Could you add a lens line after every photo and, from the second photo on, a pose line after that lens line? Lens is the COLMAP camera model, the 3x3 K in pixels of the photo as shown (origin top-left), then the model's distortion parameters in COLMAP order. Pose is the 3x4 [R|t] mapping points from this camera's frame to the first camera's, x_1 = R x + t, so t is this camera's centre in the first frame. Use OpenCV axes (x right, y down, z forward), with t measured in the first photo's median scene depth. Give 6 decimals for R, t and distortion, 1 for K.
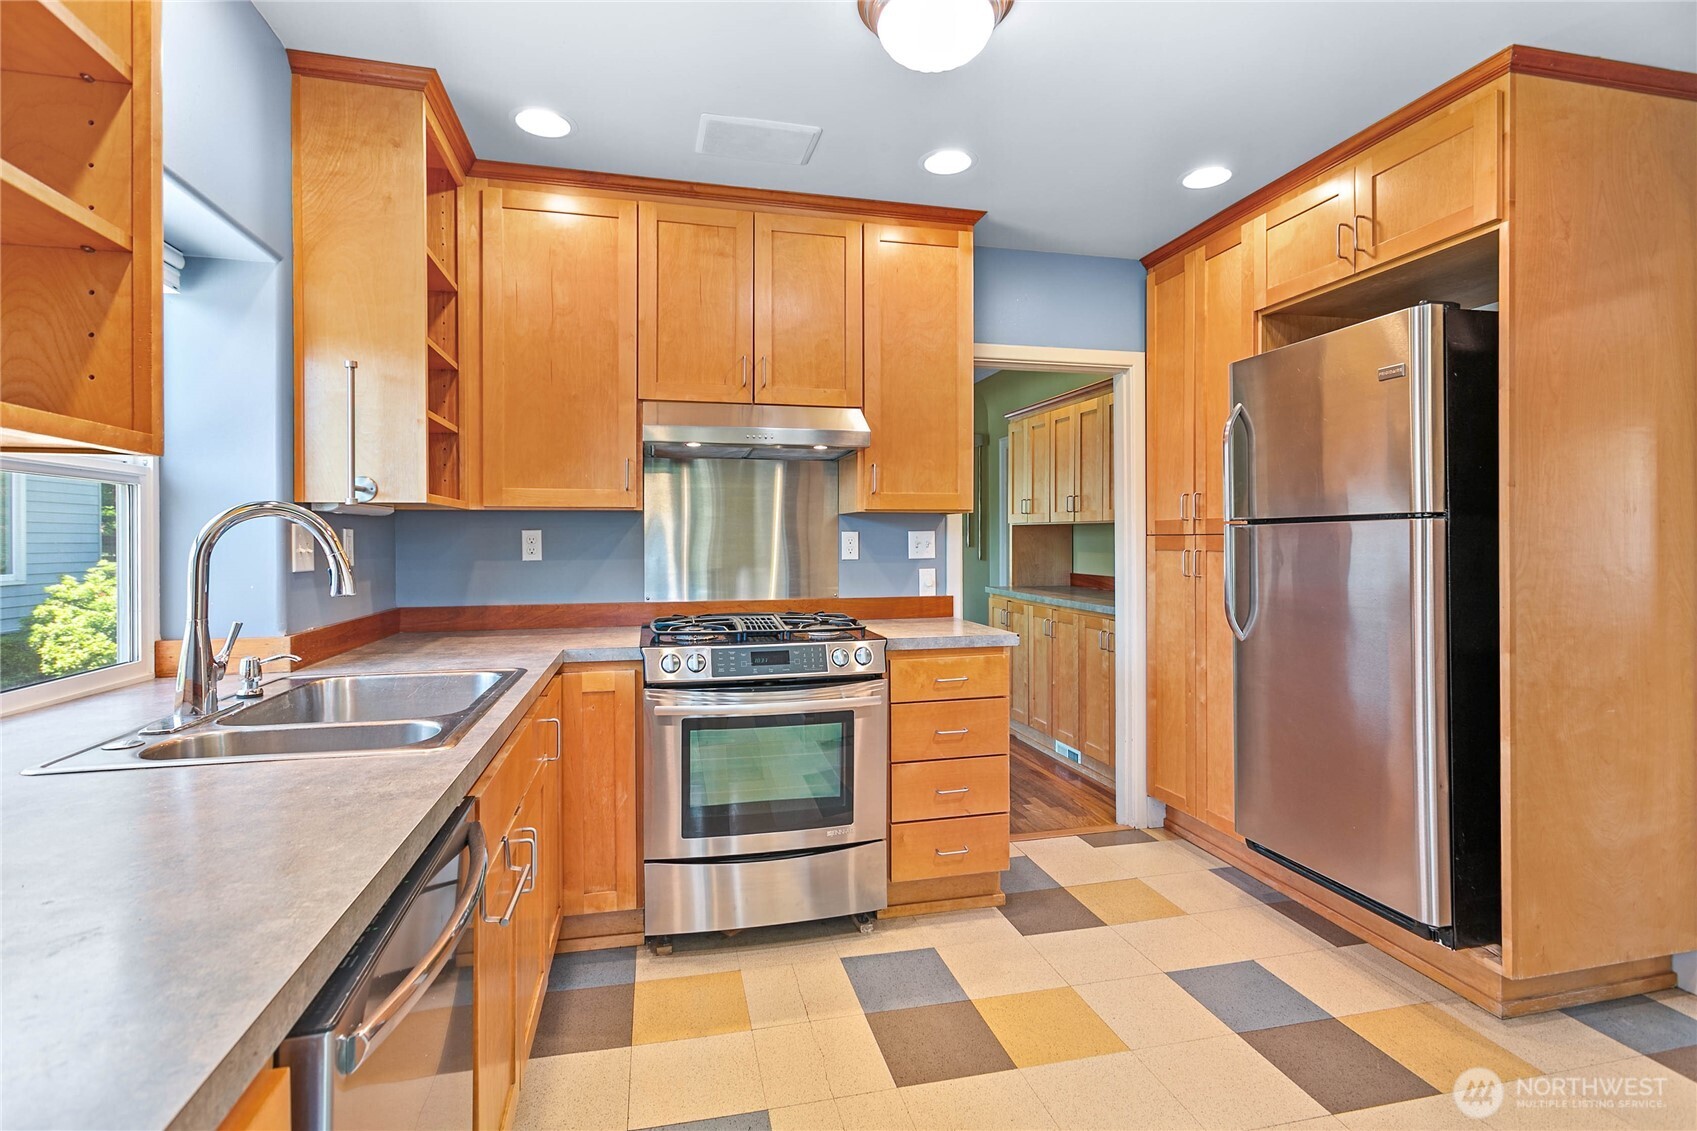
lens RADIAL K [[830.5, 0, 845.1], [0, 830.5, 544.1], [0, 0, 1]] dist [-0.000414, 0.000074]
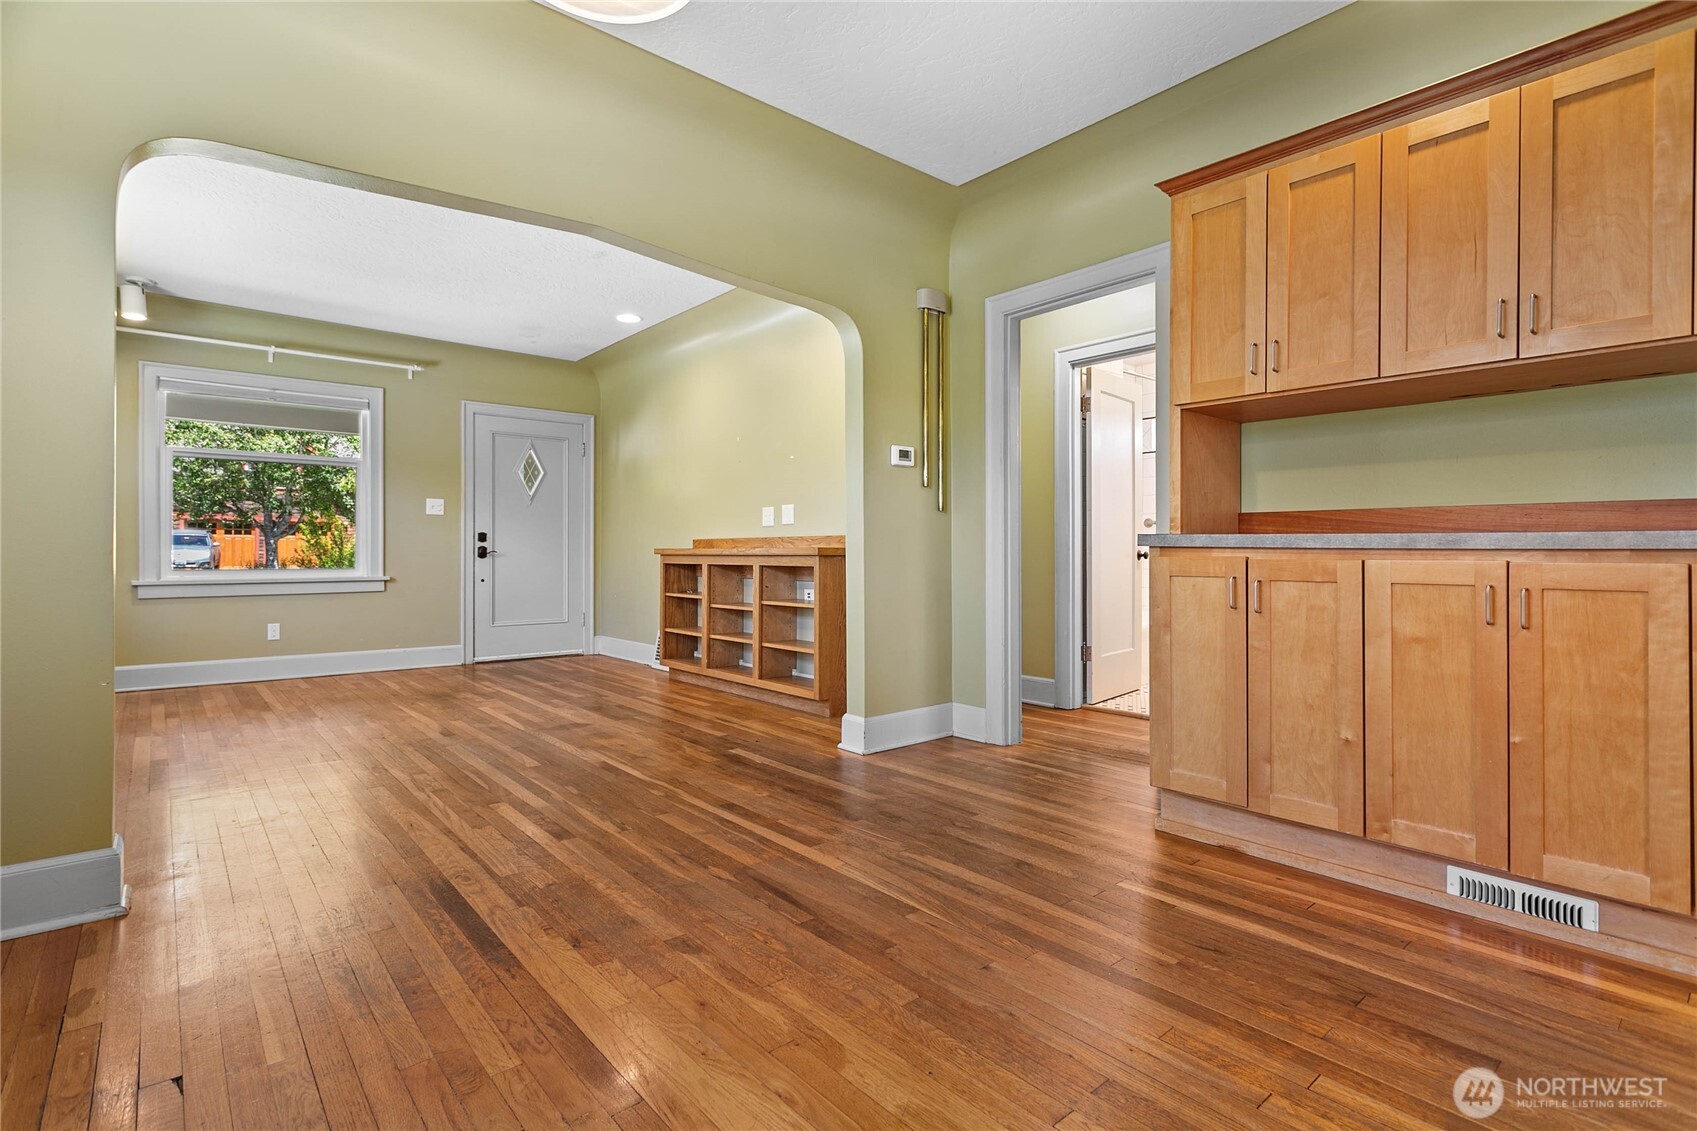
lens RADIAL K [[808.9, 0, 843.9], [0, 808.9, 557.4], [0, 0, 1]] dist [0.000520, 0.000311]
pose [[0.889289, 0.000578, 0.457346, -0.398874], [0.000119, 0.999999, -0.001495, 0.135019], [-0.457346, 0.001384, 0.889288, 1.381727]]
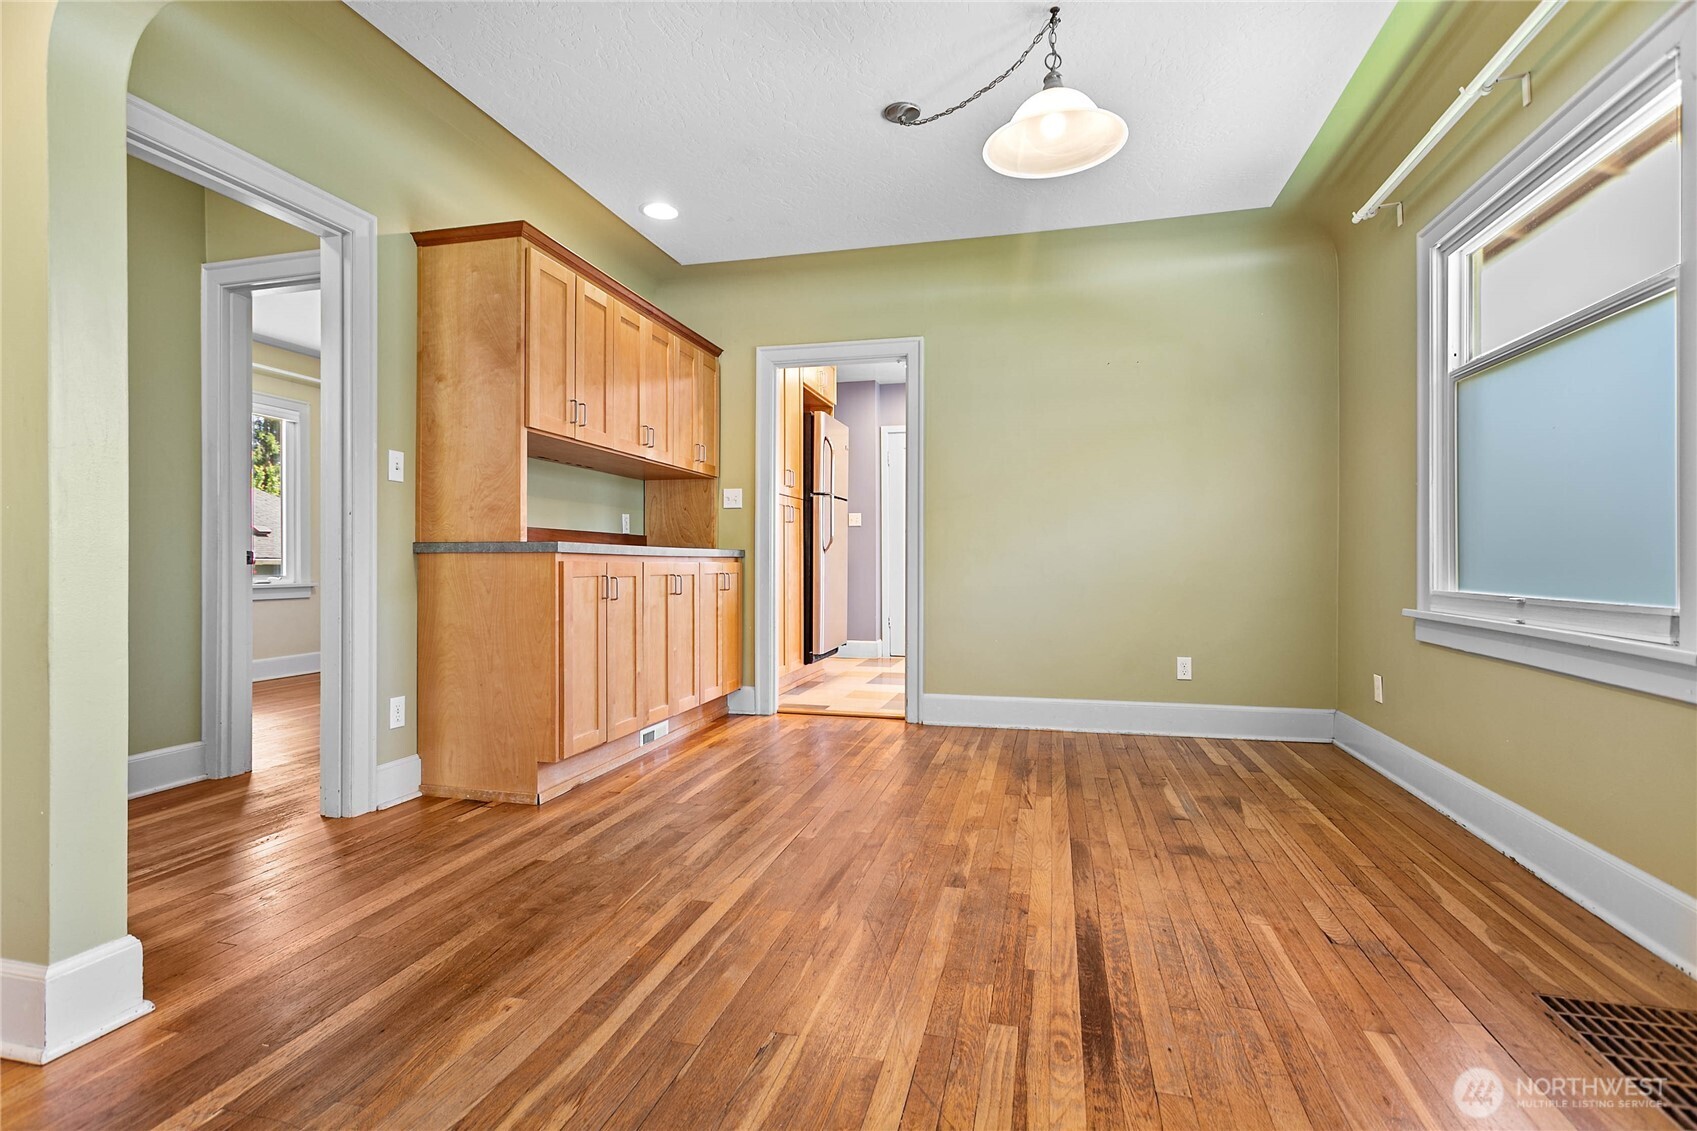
lens RADIAL K [[808.9, 0, 843.9], [0, 808.9, 557.4], [0, 0, 1]] dist [0.000520, 0.000311]
pose [[-0.887179, 0.002469, 0.461418, -0.487588], [0.004184, 0.999988, 0.002695, 0.126050], [-0.461406, 0.004321, -0.887179, 2.840397]]
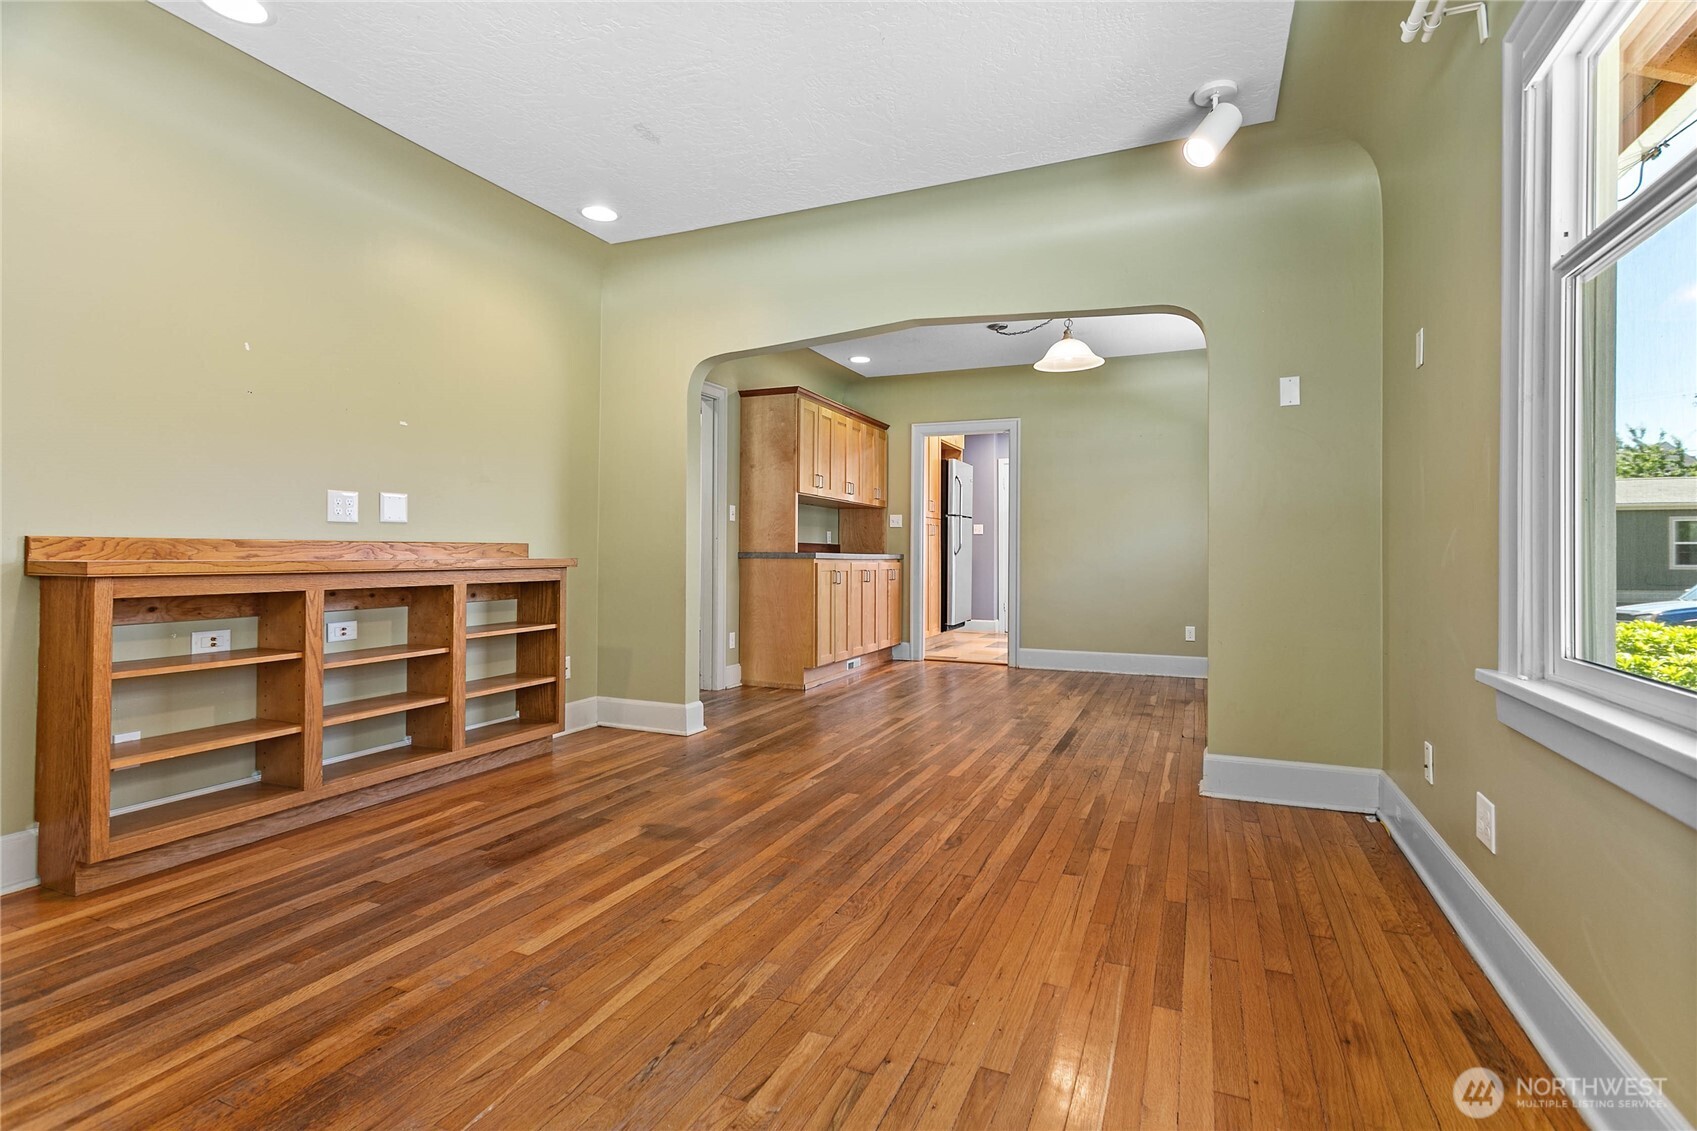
lens RADIAL K [[817.8, 0, 844.7], [0, 817.8, 539.4], [0, 0, 1]] dist [-0.001109, -0.000131]
pose [[-0.803460, 0.006229, 0.595326, -0.957488], [-0.000699, 0.999935, -0.011406, 0.095855], [-0.595358, -0.009581, -0.803403, 3.694276]]
